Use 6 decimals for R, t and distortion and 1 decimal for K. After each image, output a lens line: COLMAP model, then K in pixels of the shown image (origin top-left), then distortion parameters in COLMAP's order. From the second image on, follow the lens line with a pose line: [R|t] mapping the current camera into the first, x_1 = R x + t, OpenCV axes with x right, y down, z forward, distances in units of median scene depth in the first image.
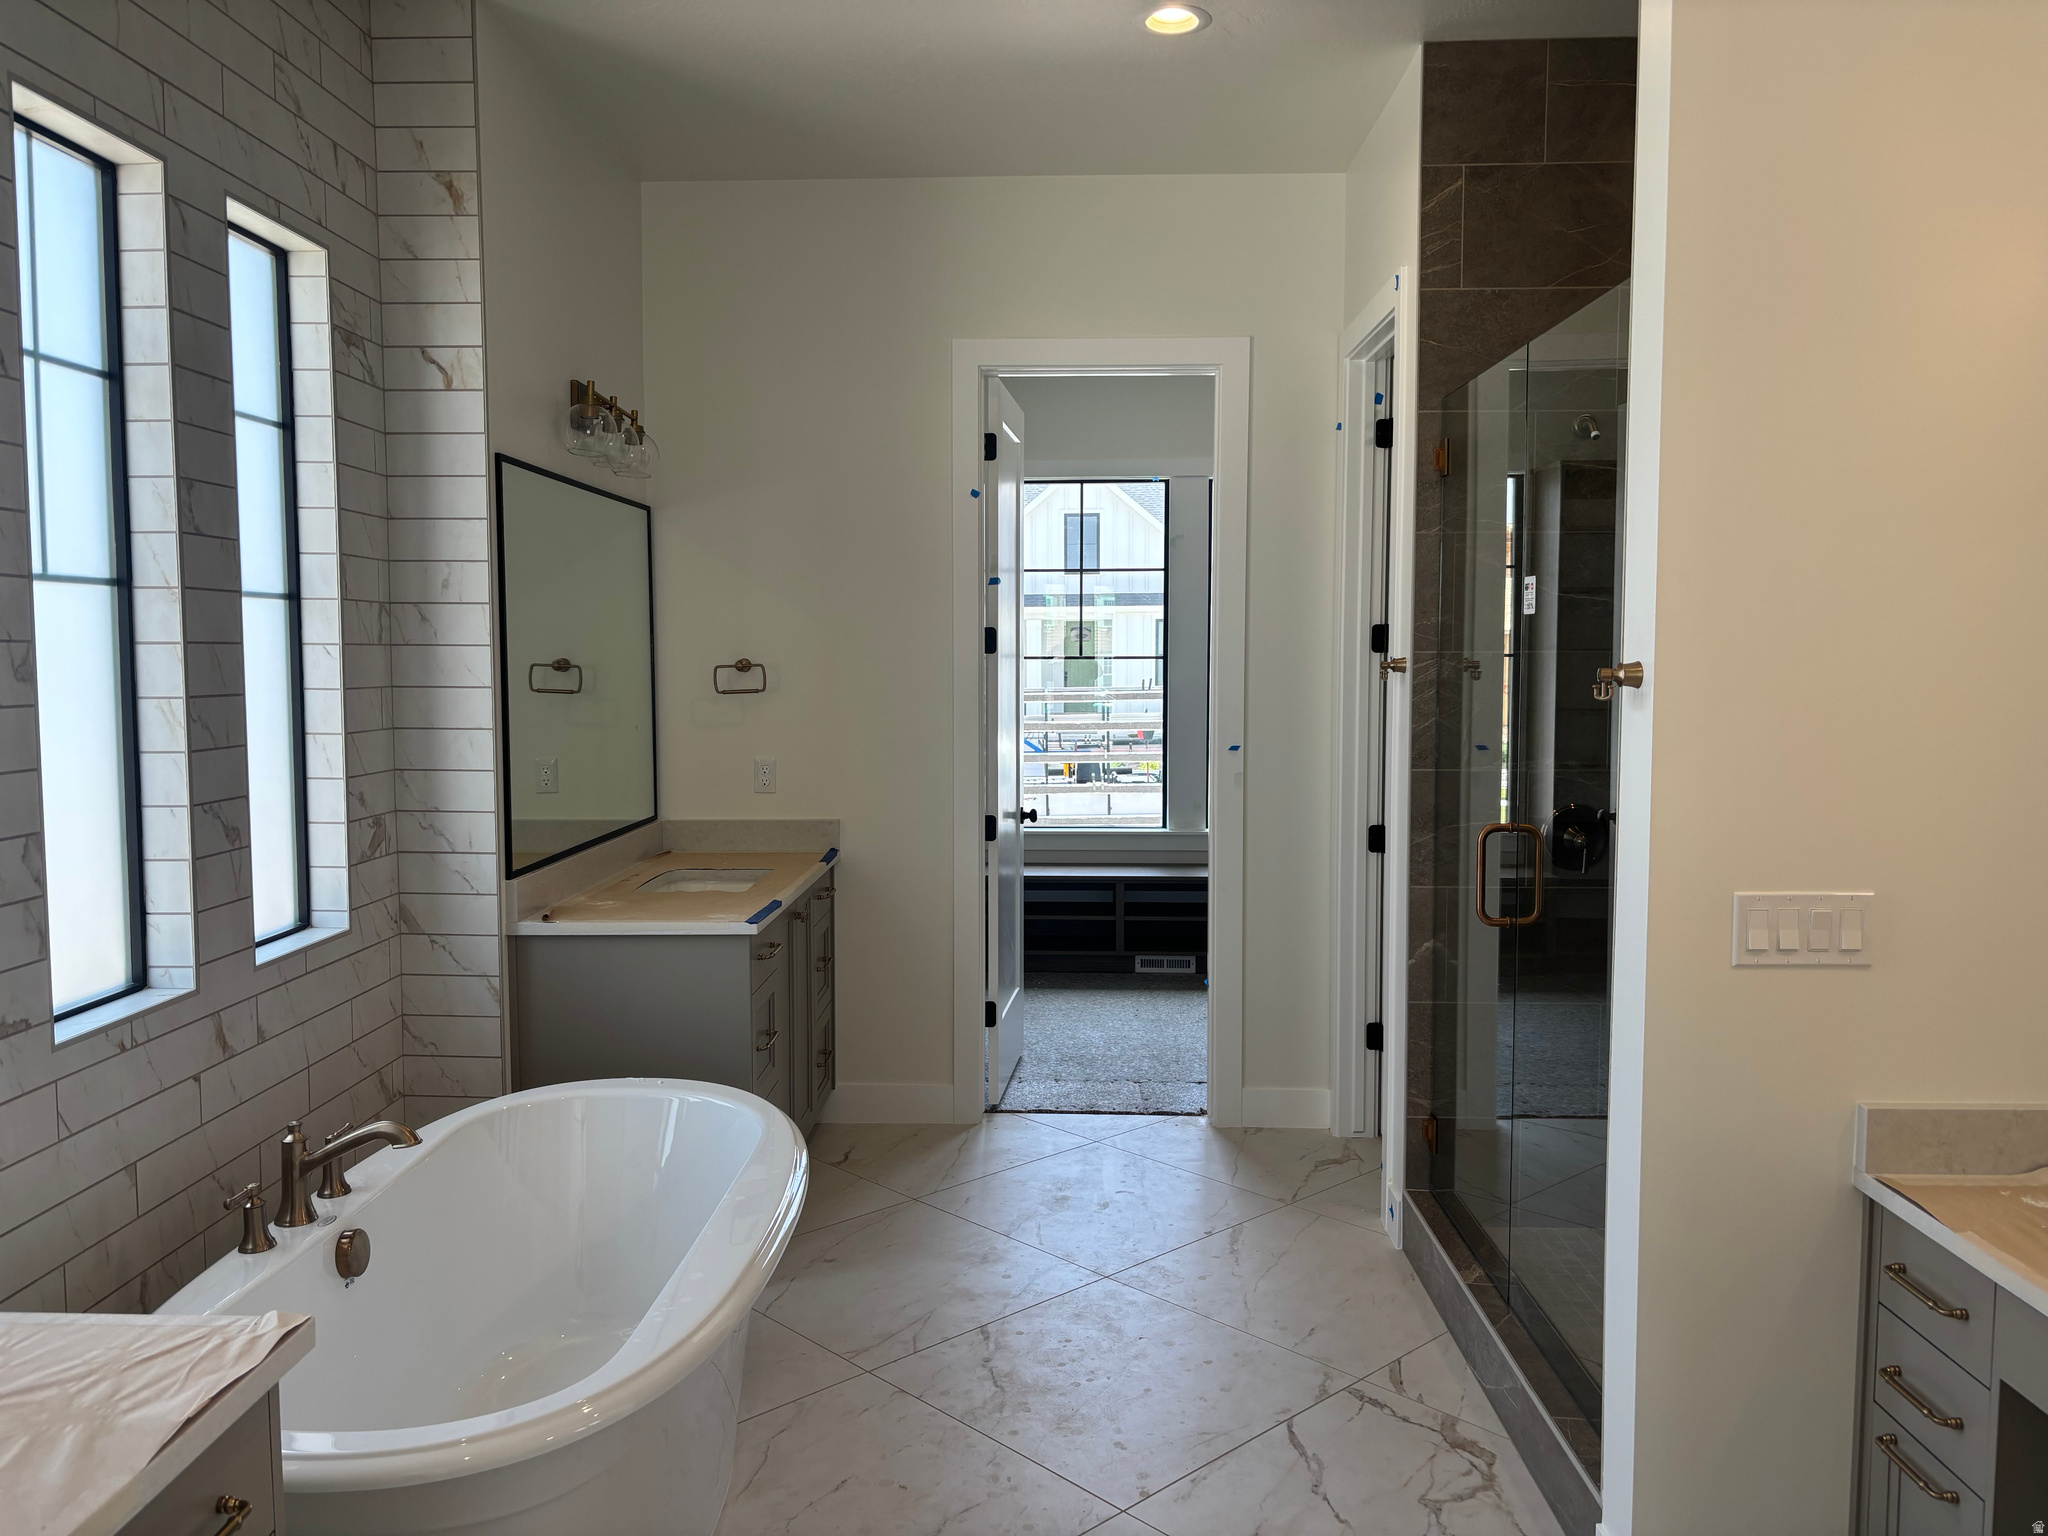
lens RADIAL K [[1562.7, 0, 1024.5], [0, 1562.7, 753.5], [0, 0, 1]] dist [0.064012, -0.080461]
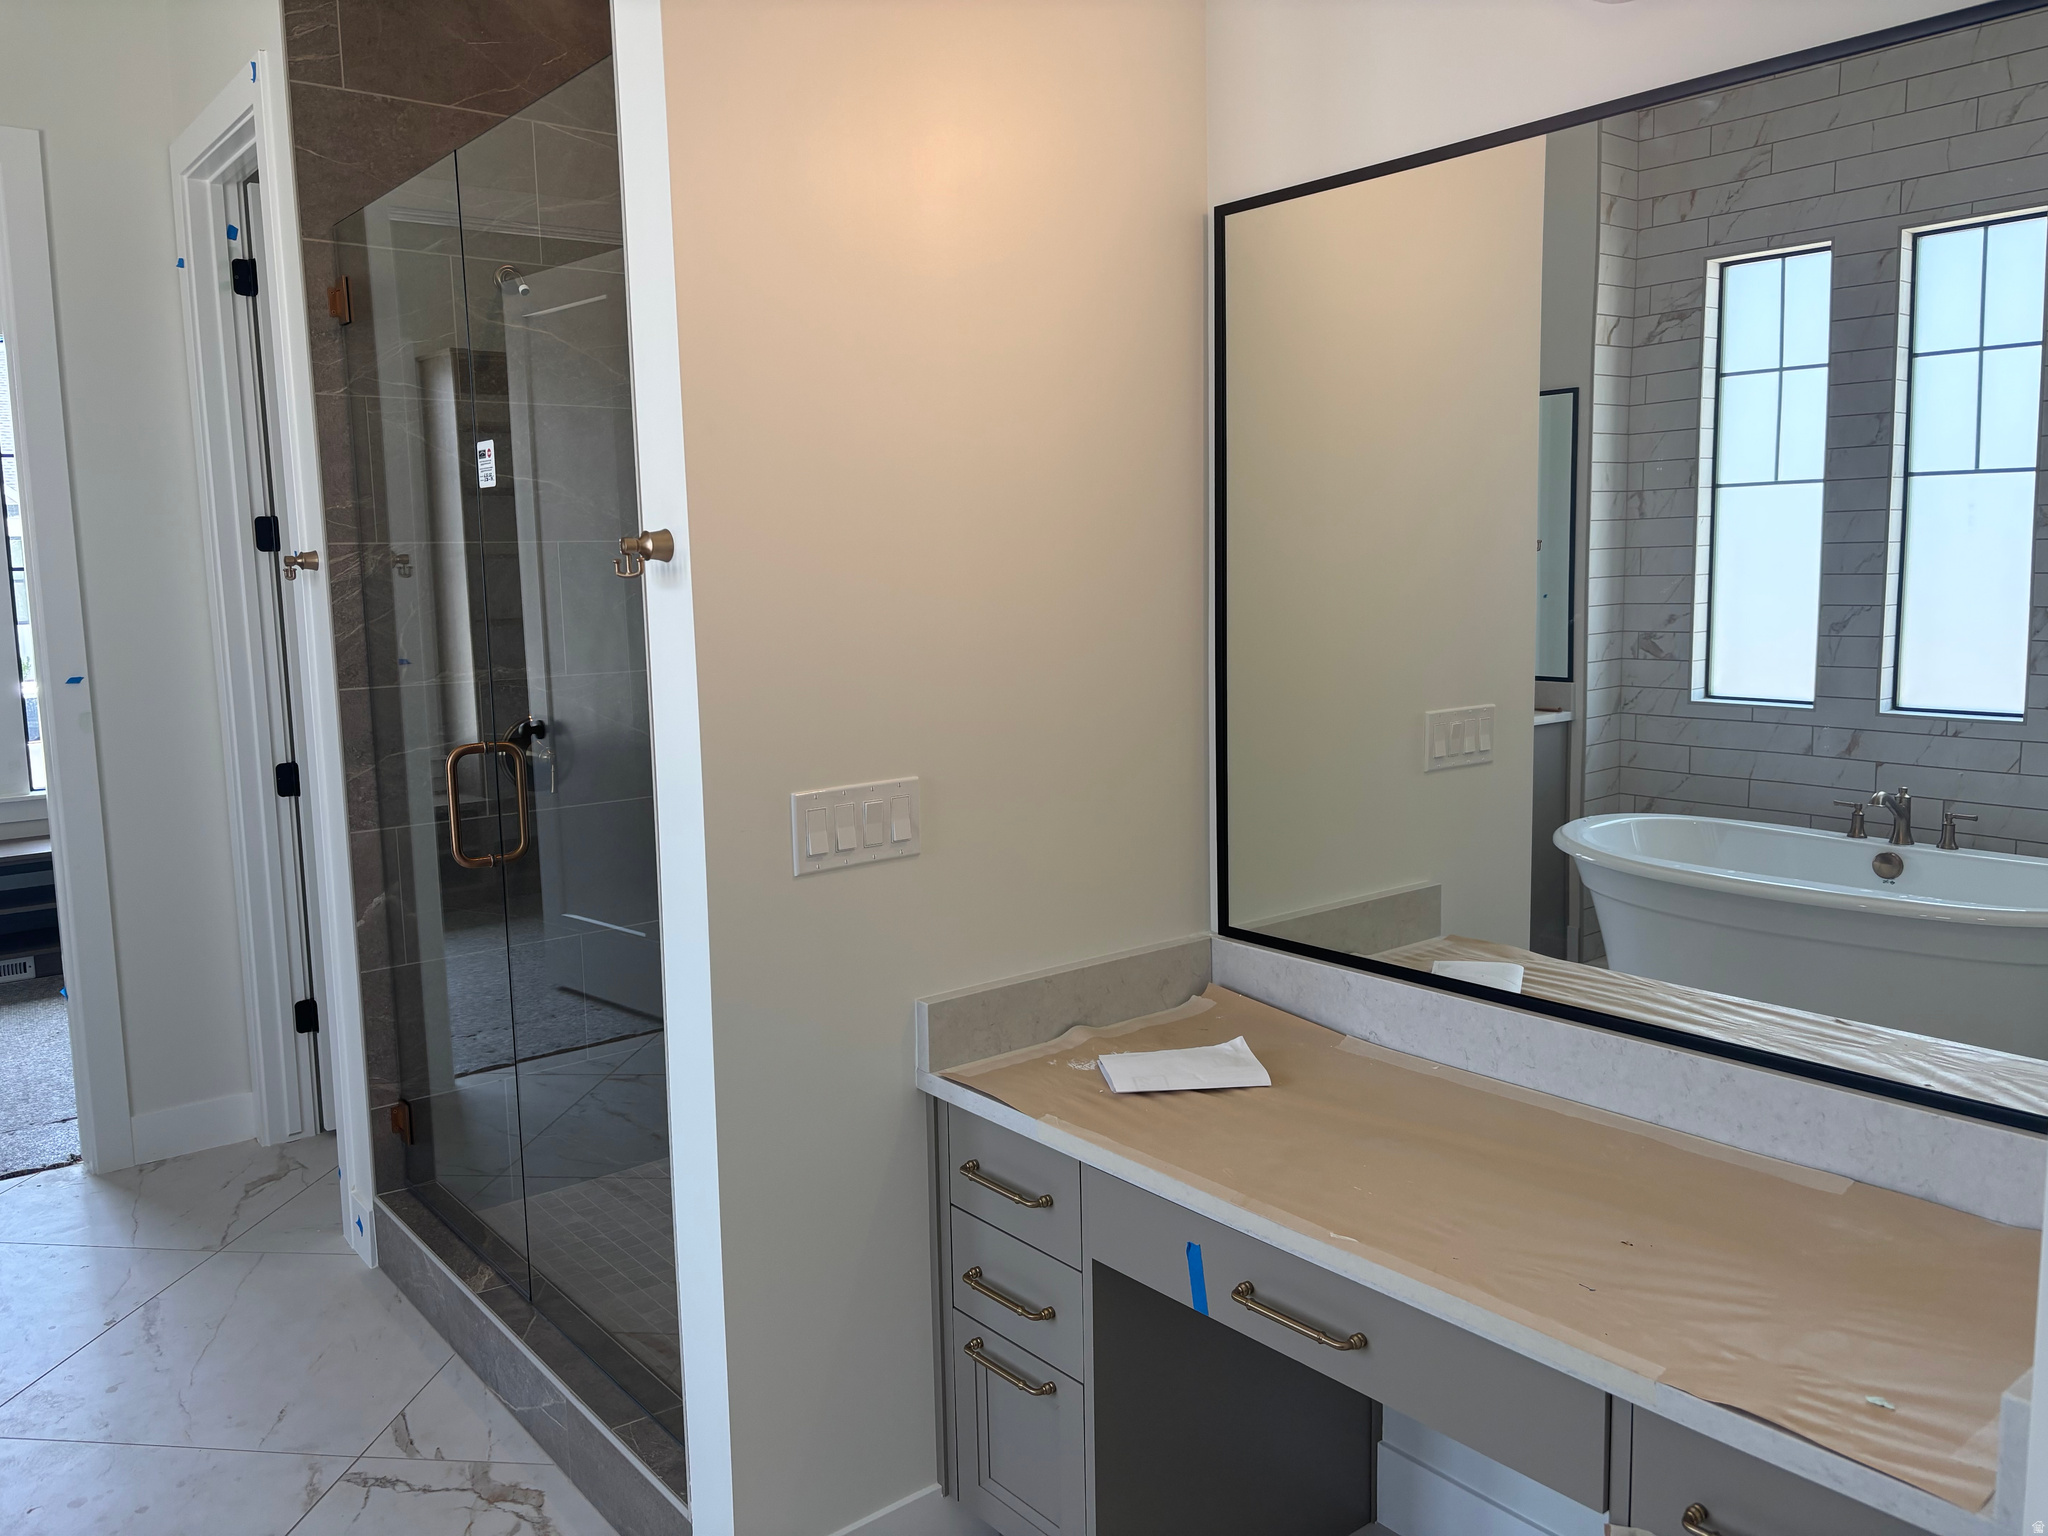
lens RADIAL K [[1562.7, 0, 1024.5], [0, 1562.7, 753.5], [0, 0, 1]] dist [0.064012, -0.080461]
pose [[0.769266, -0.095808, 0.631704, 0.001441], [0.064014, 0.995276, 0.072996, 0.006526], [-0.635714, -0.015715, 0.771765, 0.147778]]
